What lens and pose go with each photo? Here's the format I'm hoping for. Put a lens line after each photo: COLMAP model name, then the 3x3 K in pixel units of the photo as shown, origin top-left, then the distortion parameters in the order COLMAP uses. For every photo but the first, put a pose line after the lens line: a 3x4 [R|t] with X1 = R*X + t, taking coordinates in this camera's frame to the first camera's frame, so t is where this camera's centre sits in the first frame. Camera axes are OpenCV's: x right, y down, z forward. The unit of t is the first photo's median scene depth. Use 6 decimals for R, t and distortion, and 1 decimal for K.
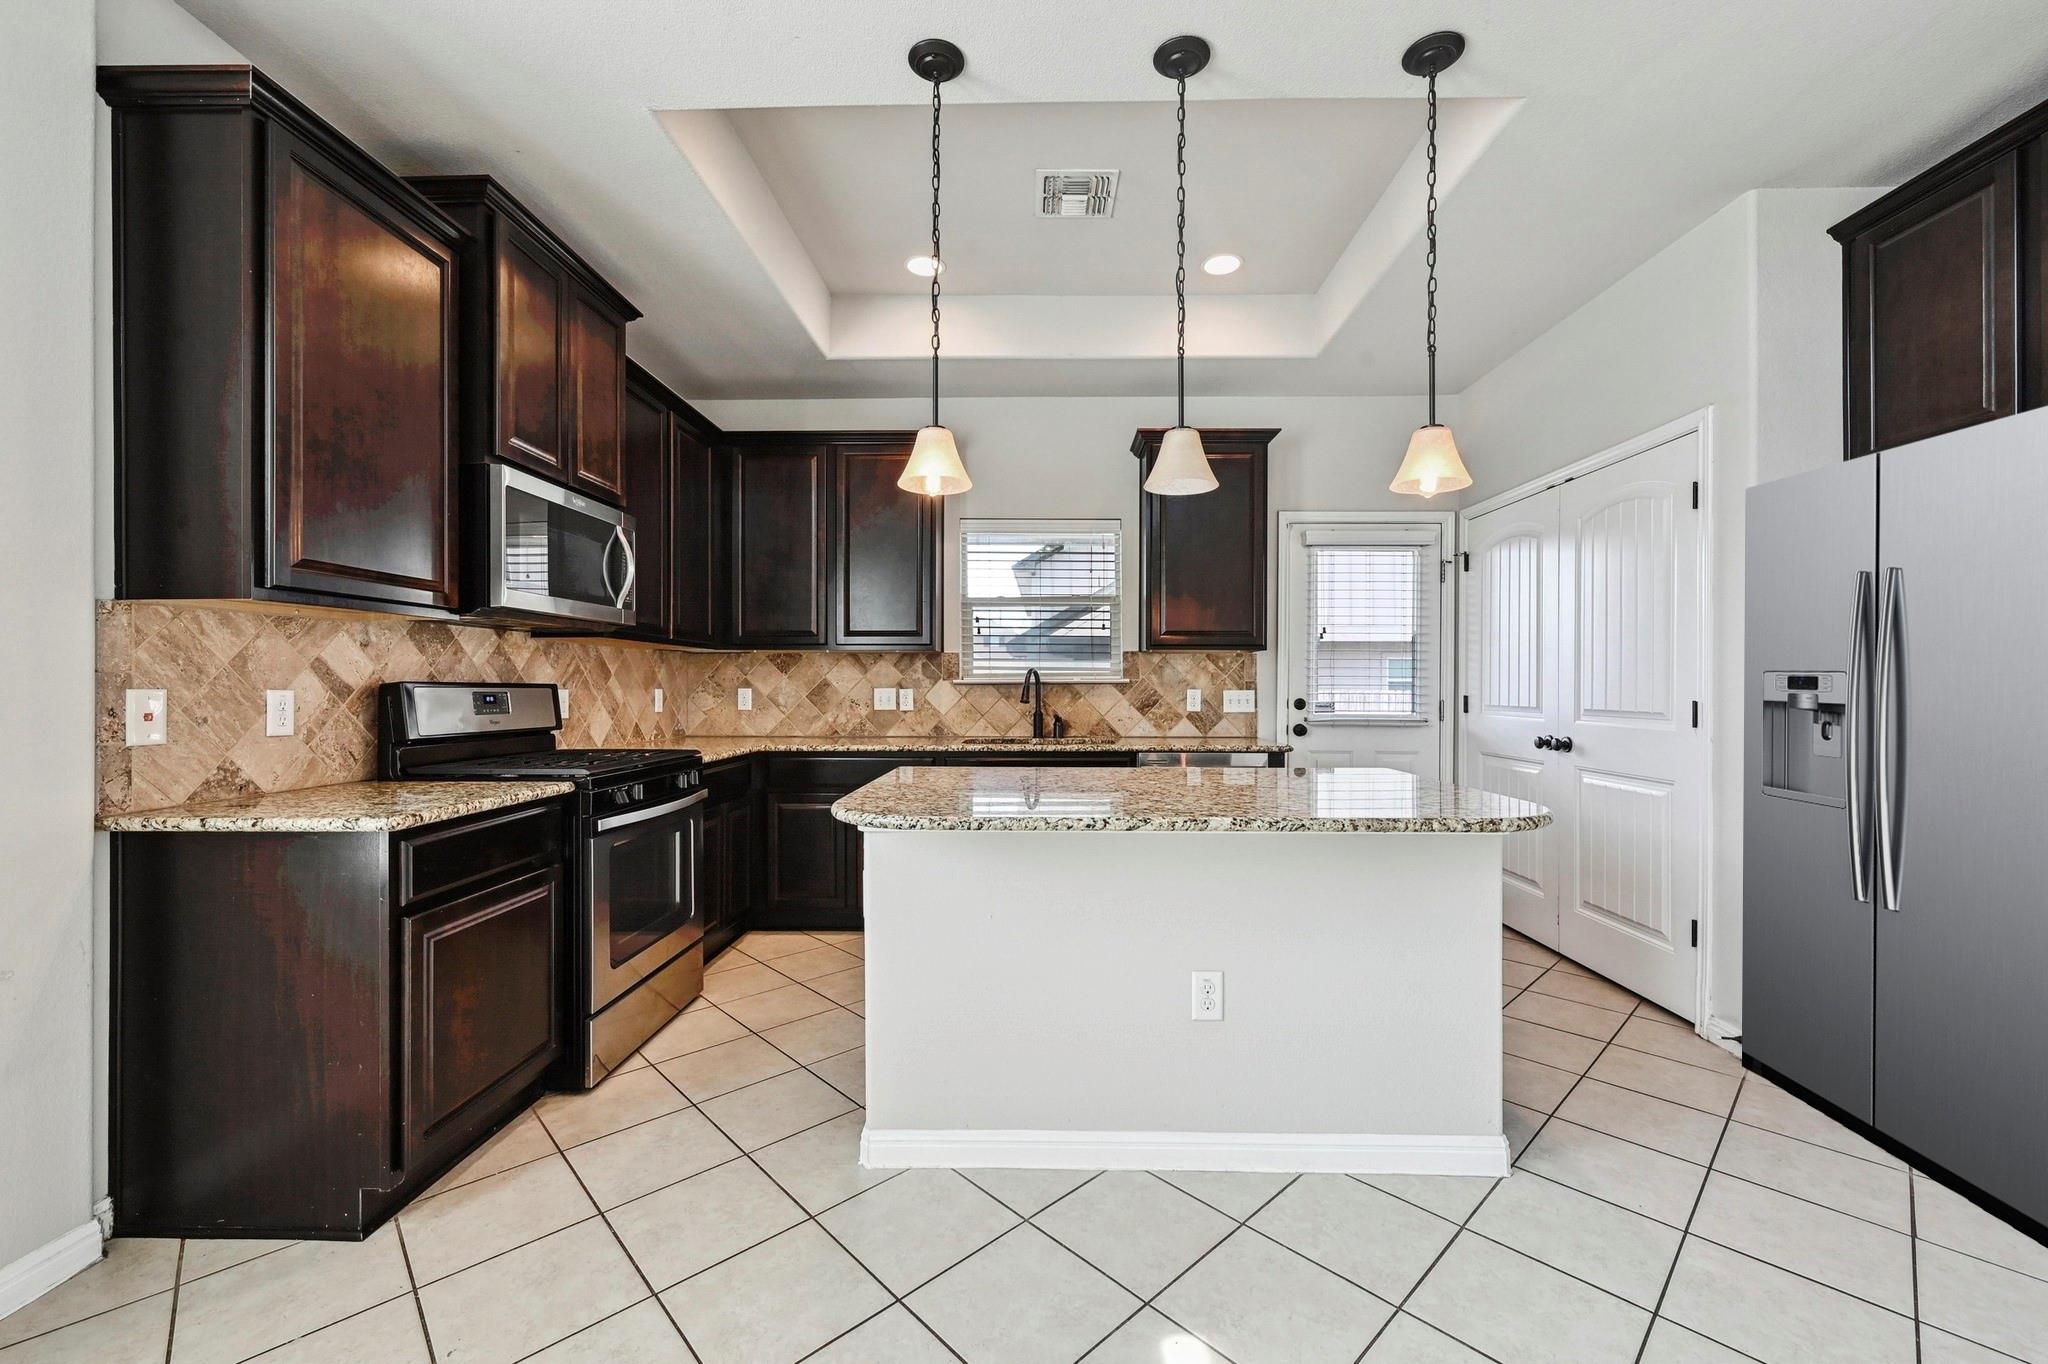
lens RADIAL K [[812.1, 0, 1029.5], [0, 812.1, 685.0], [0, 0, 1]] dist [-0.000719, -0.000376]
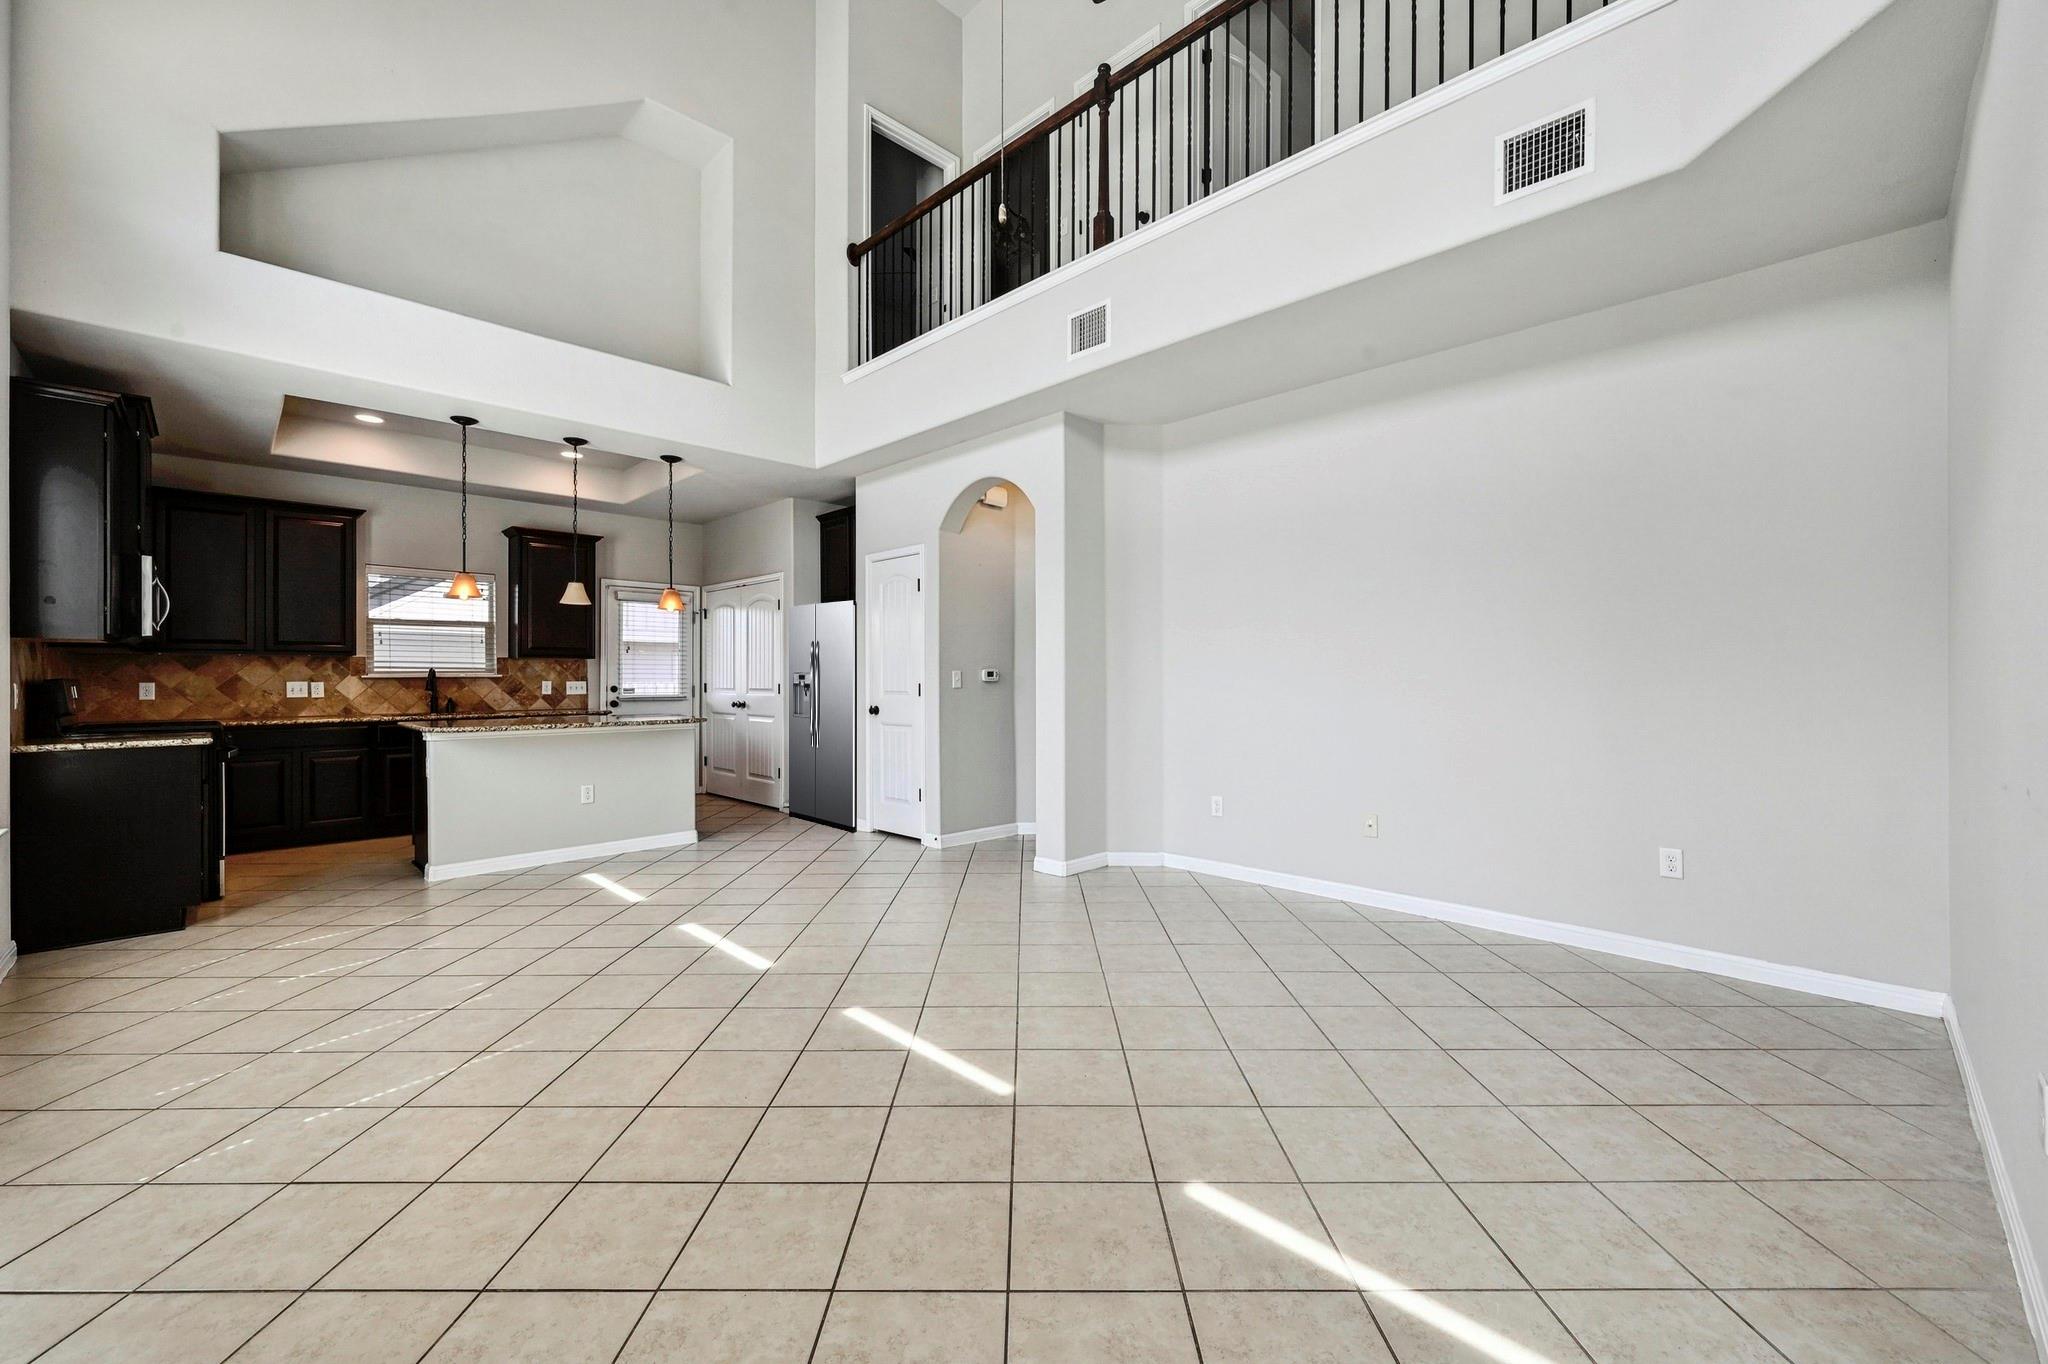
lens RADIAL K [[824.5, 0, 1030.3], [0, 824.5, 680.1], [0, 0, 1]] dist [0.000421, -0.000152]
pose [[0.688970, -0.005055, 0.724772, -0.385872], [0.002860, 0.999987, 0.004255, -0.001150], [-0.724784, -0.000858, 0.688975, -1.002205]]
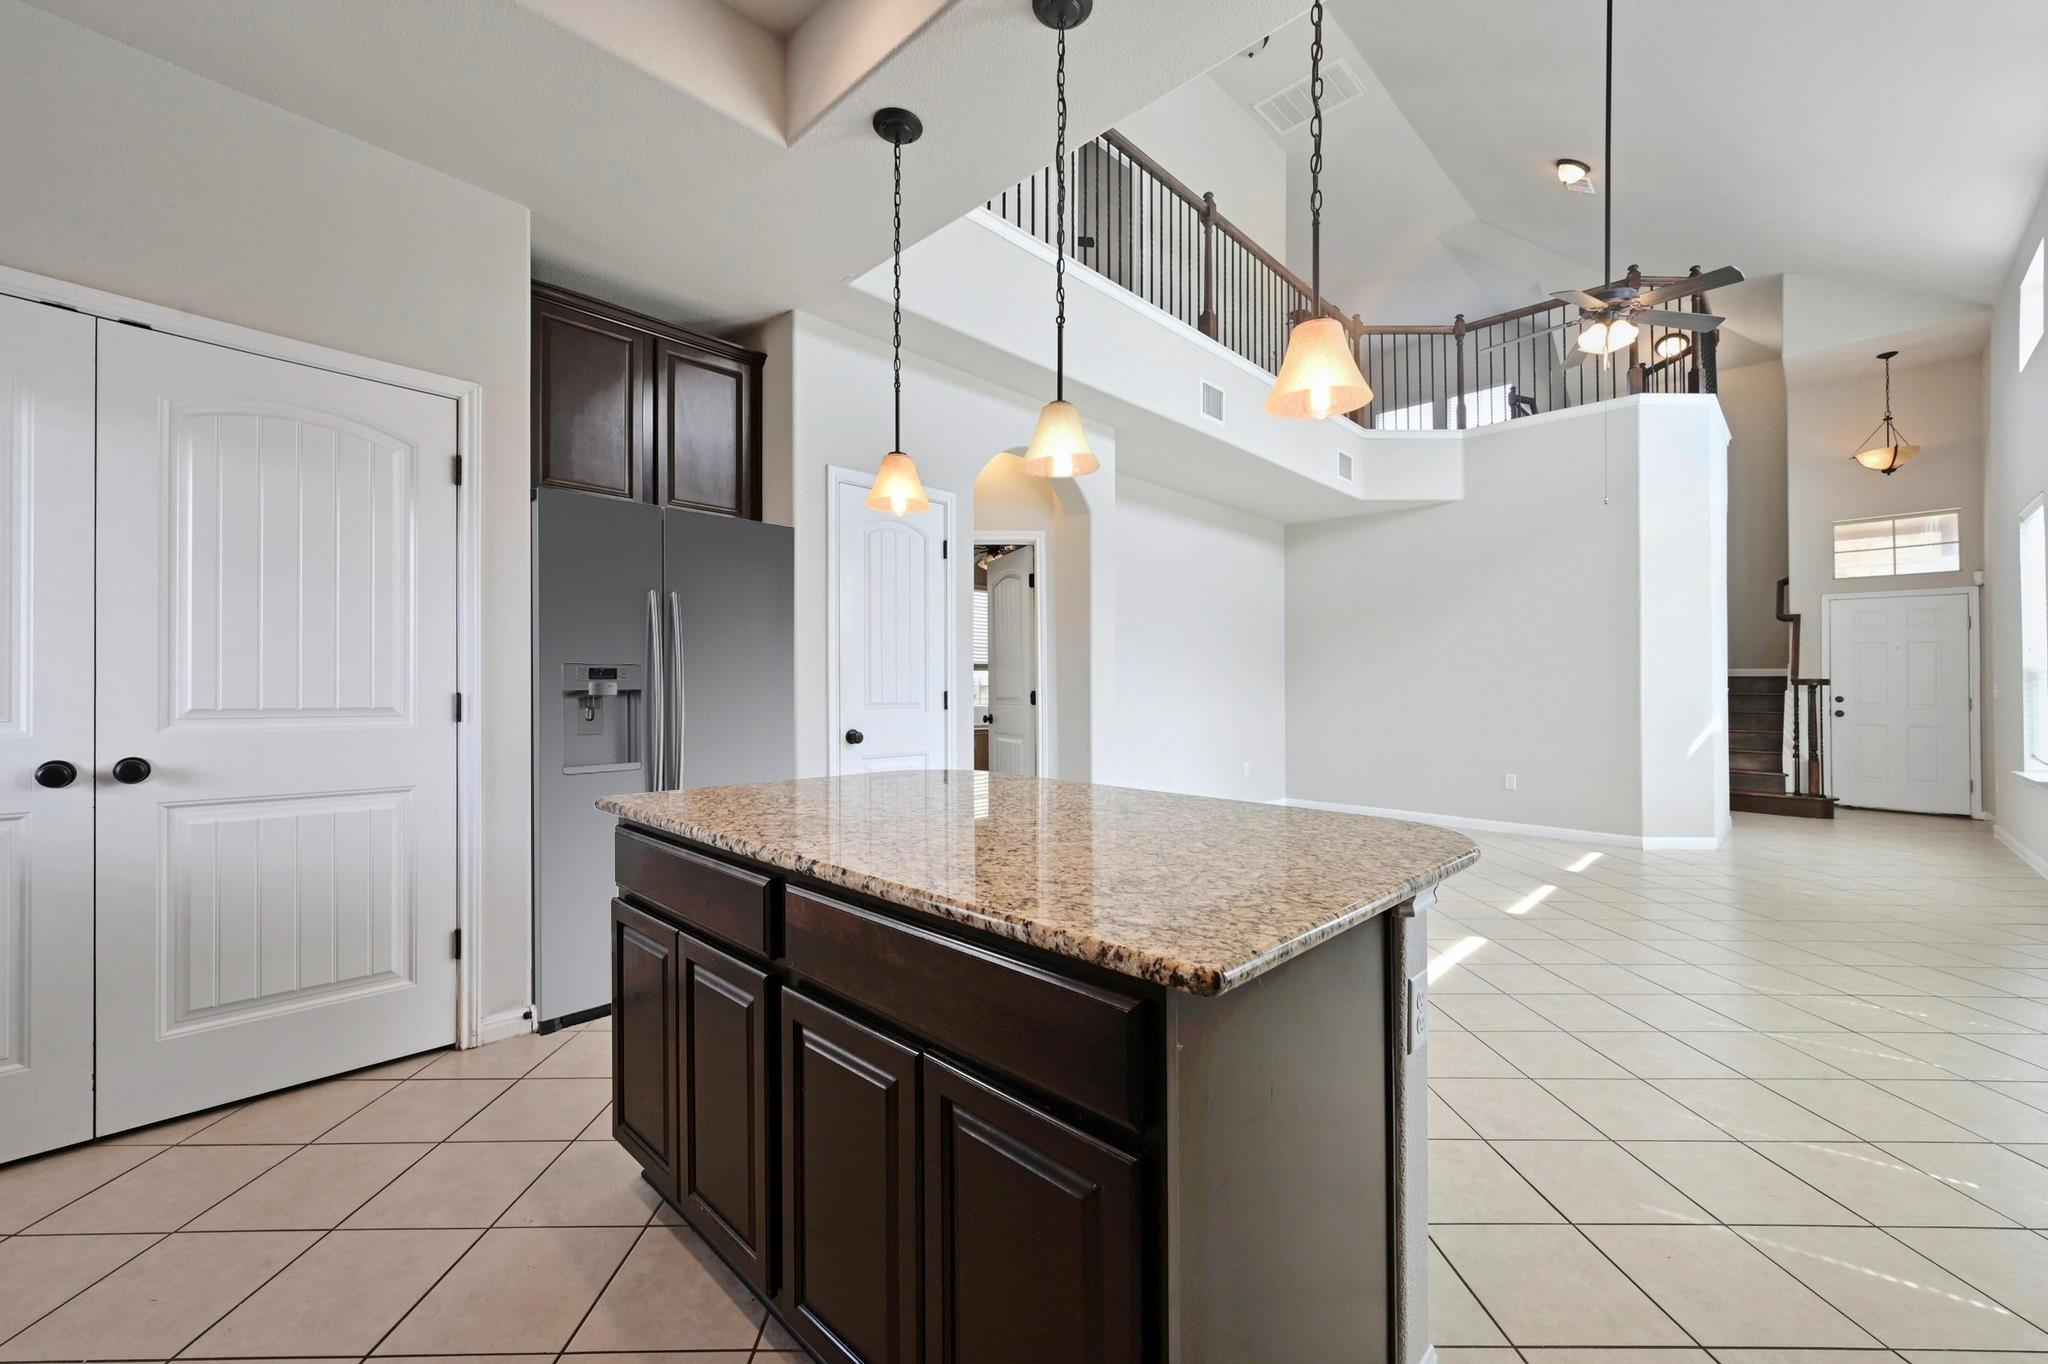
lens RADIAL K [[824.5, 0, 1030.3], [0, 824.5, 680.1], [0, 0, 1]] dist [0.000421, -0.000152]
pose [[-0.744732, -0.000829, 0.667363, -0.207922], [-0.008925, 0.999922, -0.008718, 0.006222], [-0.667304, -0.012449, -0.744681, 0.907996]]
